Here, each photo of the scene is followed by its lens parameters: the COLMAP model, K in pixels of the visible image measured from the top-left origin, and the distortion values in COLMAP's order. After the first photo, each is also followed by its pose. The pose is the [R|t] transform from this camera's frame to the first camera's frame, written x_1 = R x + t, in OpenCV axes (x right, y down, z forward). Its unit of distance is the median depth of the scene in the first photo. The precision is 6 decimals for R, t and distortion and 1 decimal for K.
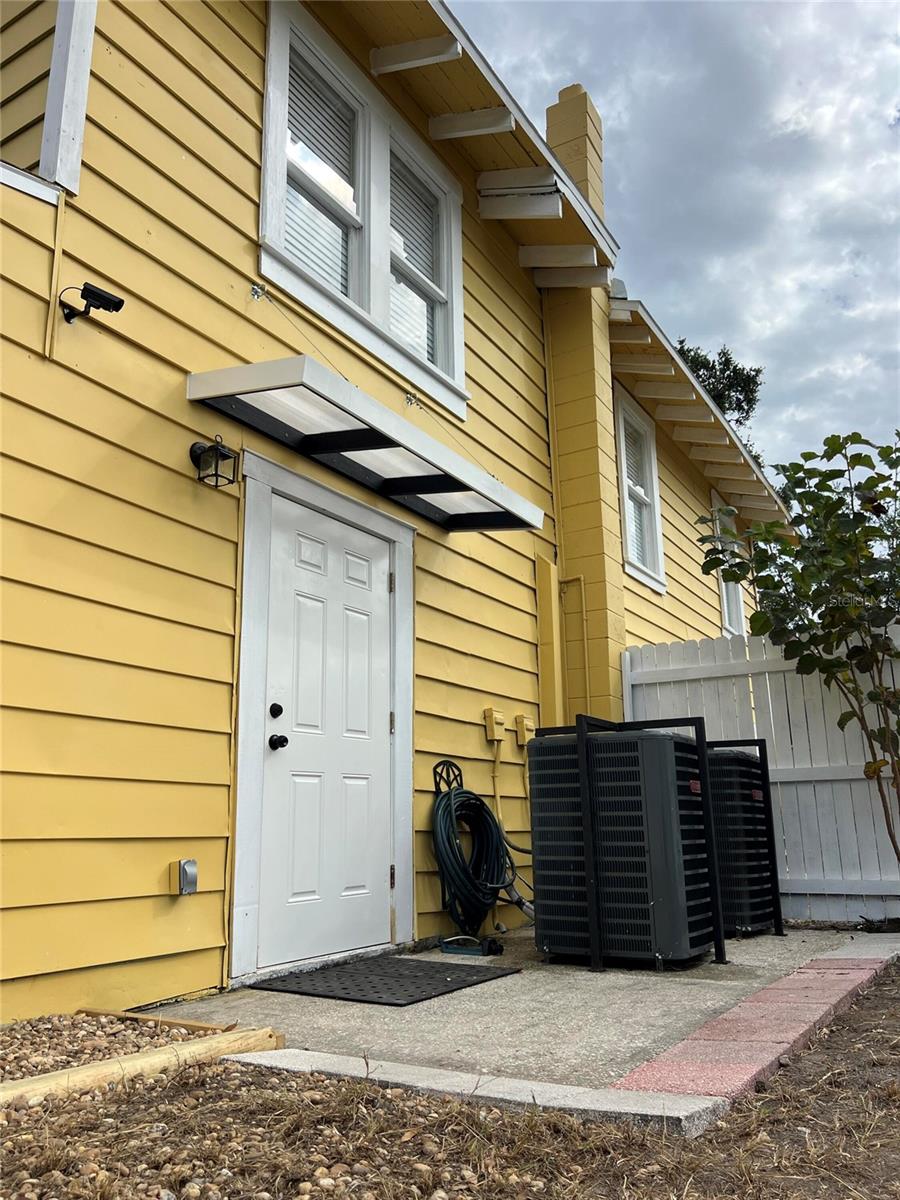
lens RADIAL K [[903.2, 0, 452.9], [0, 903.2, 600.8], [0, 0, 1]] dist [0.051185, -0.048359]
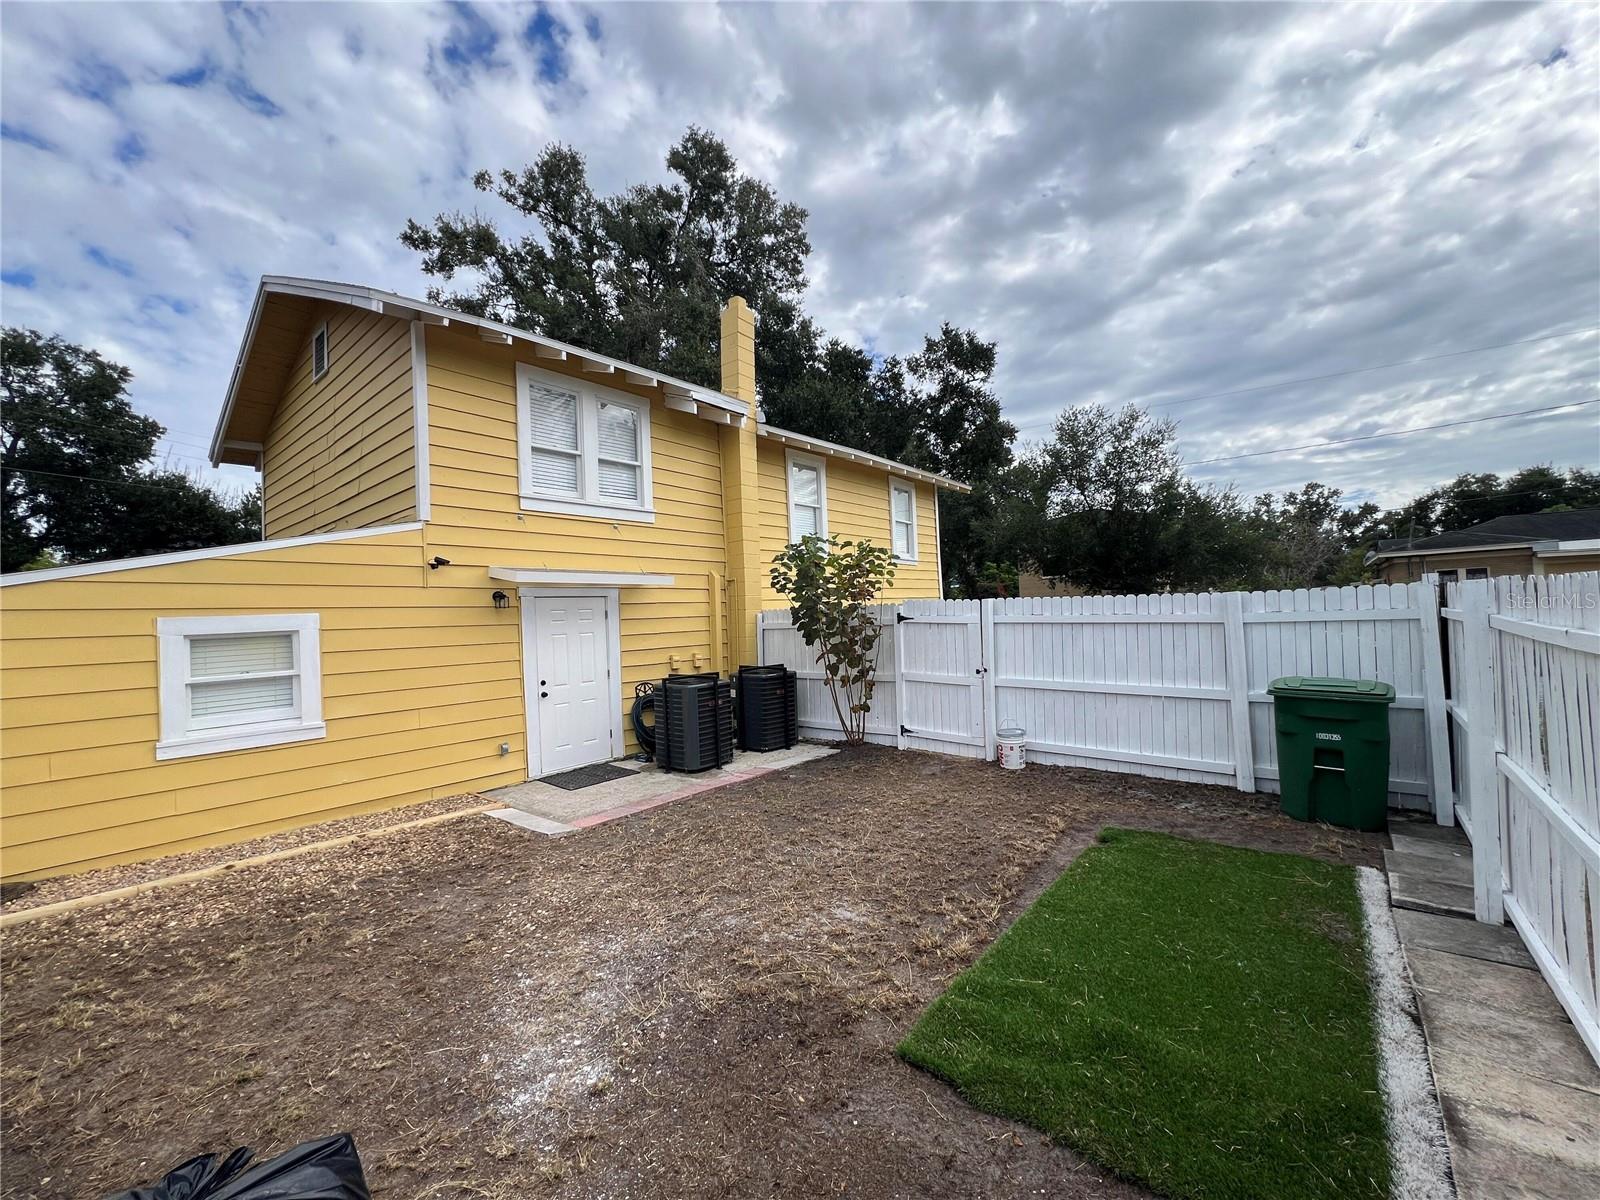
lens RADIAL K [[633.6, 0, 789.7], [0, 633.6, 608.2], [0, 0, 1]] dist [0.007063, 0.000283]
pose [[0.988948, -0.026454, -0.145880, 0.731836], [0.058821, 0.973209, 0.222272, -0.425653], [0.136092, -0.228396, 0.964009, -0.598275]]
